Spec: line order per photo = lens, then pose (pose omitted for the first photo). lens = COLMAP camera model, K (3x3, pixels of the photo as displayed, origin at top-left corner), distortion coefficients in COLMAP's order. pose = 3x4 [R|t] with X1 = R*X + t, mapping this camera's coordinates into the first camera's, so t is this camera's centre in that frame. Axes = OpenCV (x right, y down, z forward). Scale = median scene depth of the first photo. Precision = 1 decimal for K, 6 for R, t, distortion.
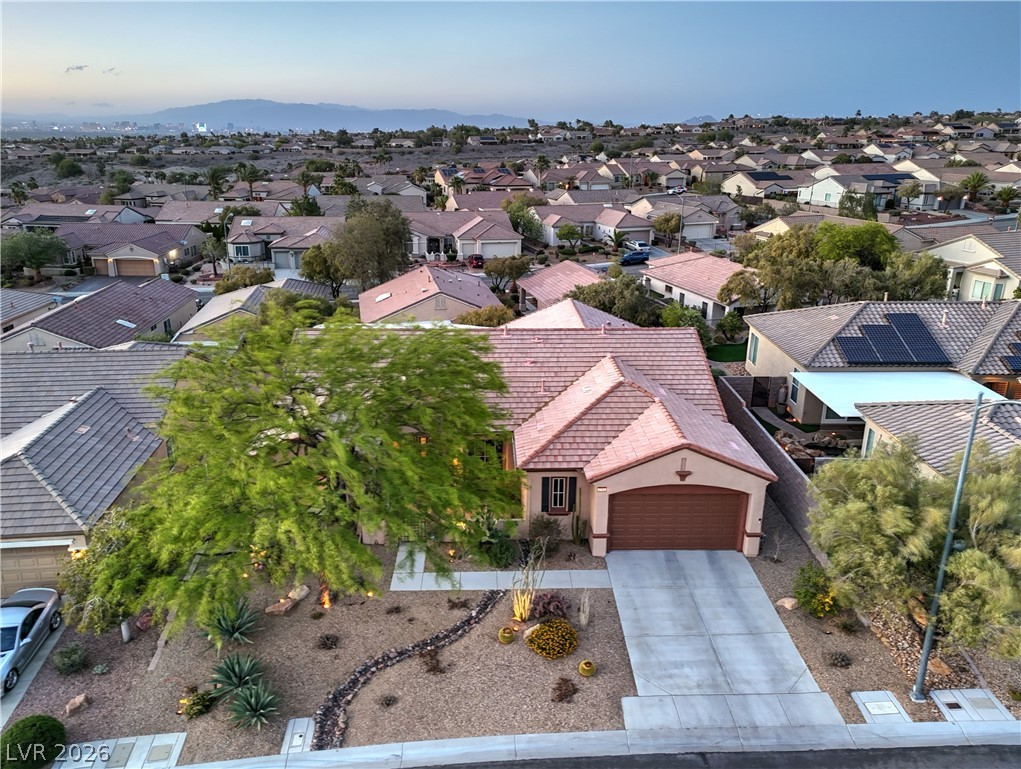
lens RADIAL K [[758.0, 0, 510.5], [0, 758.0, 384.5], [0, 0, 1]] dist [0.069396, -0.062168]
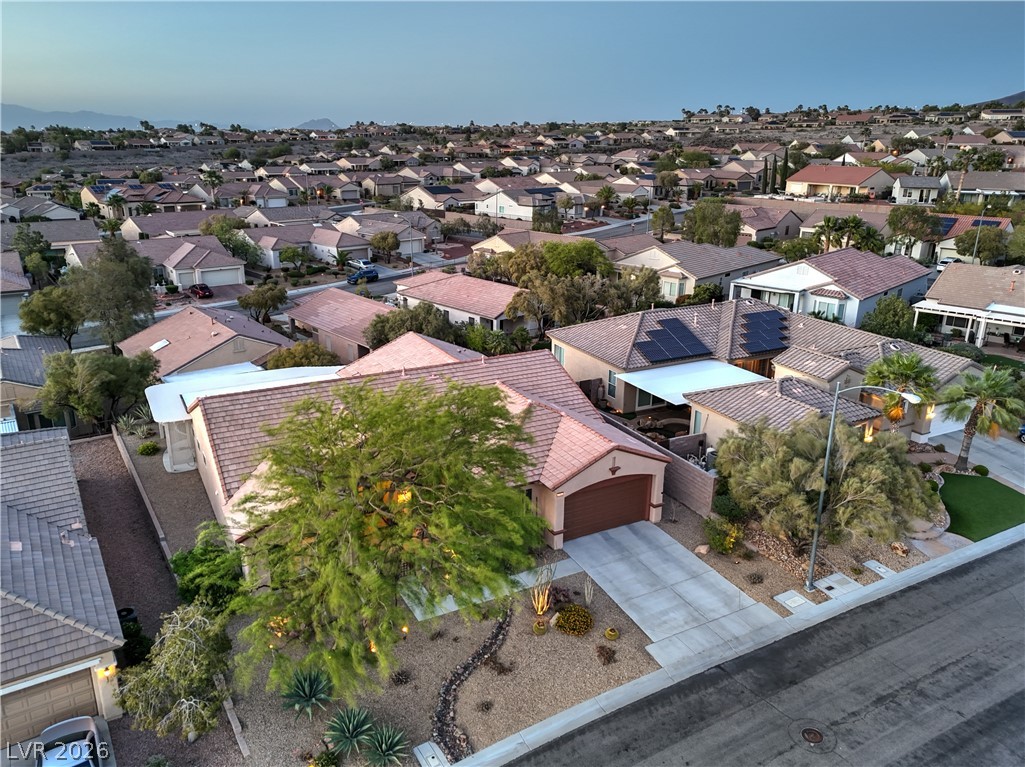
lens RADIAL K [[751.0, 0, 512.5], [0, 751.0, 383.5], [0, 0, 1]] dist [0.068244, -0.061130]
pose [[0.893050, -0.136314, 0.428812, -0.260087], [0.137128, 0.990124, 0.029163, -0.049890], [-0.428553, 0.032758, 0.902923, -0.040843]]
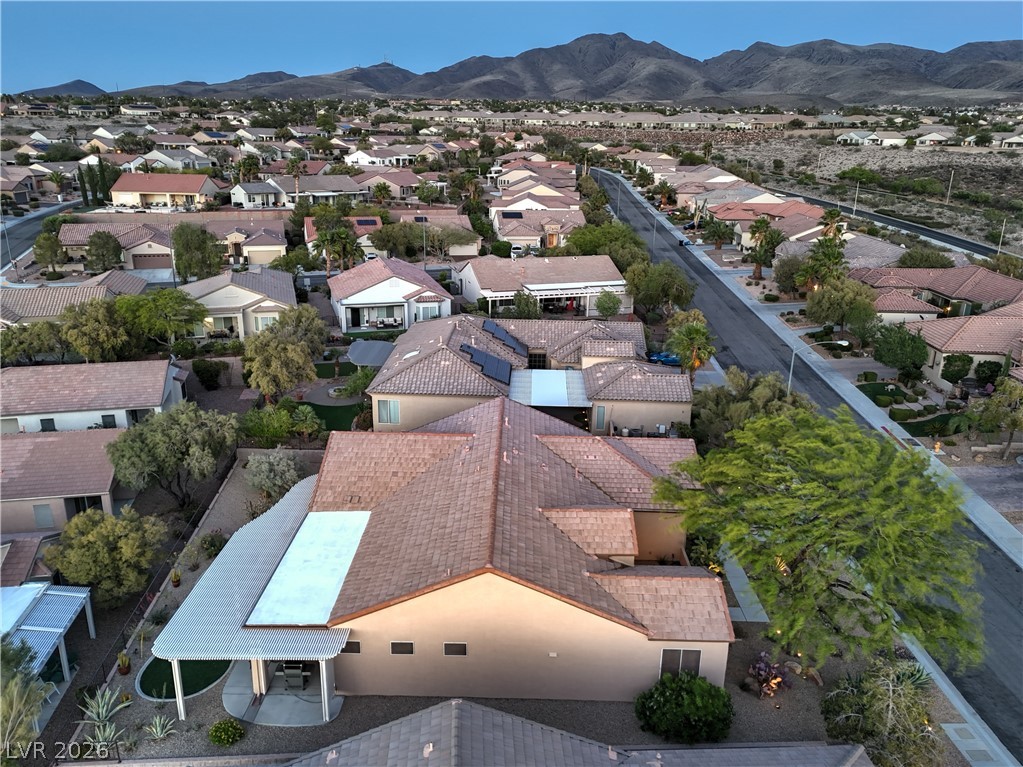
lens RADIAL K [[759.5, 0, 511.5], [0, 759.5, 383.5], [0, 0, 1]] dist [0.069396, -0.062168]
pose [[0.051335, -0.314871, 0.947745, -0.745216], [0.303885, 0.908920, 0.285512, -0.352899], [-0.951325, 0.273349, 0.142344, 0.632206]]
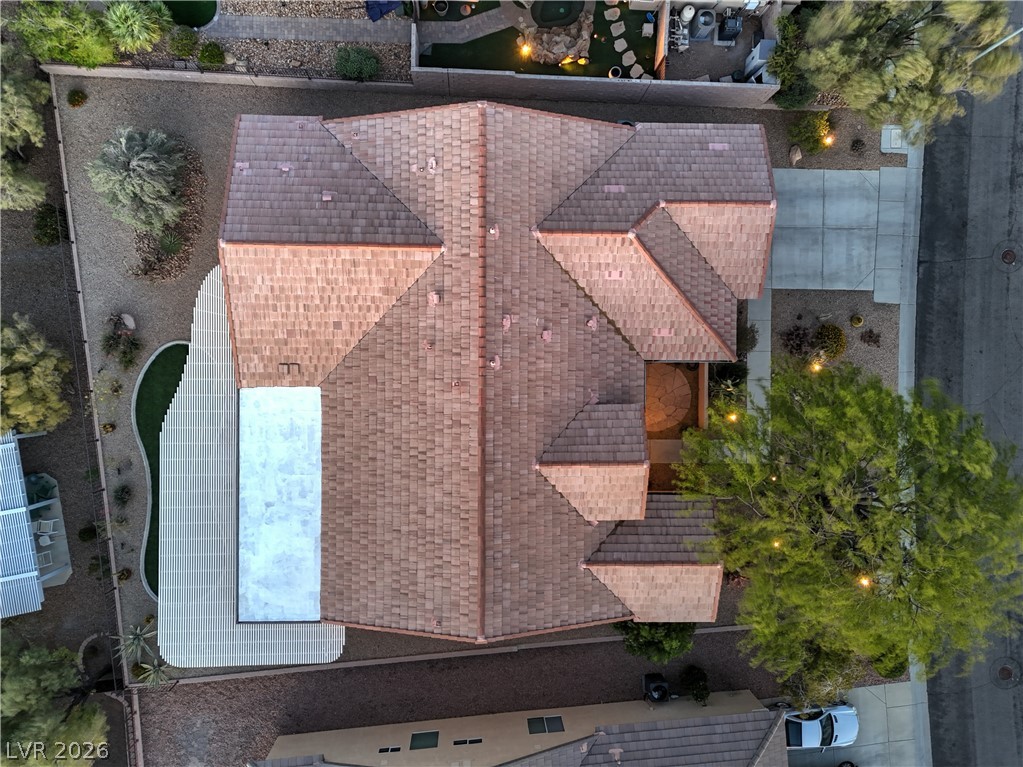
lens RADIAL K [[749.5, 0, 511.5], [0, 749.5, 383.5], [0, 0, 1]] dist [0.068244, -0.061130]
pose [[0.038504, -0.999085, -0.018609, -0.008998], [0.275132, -0.007303, 0.961379, -0.598106], [-0.960635, -0.042137, 0.274599, 0.603582]]
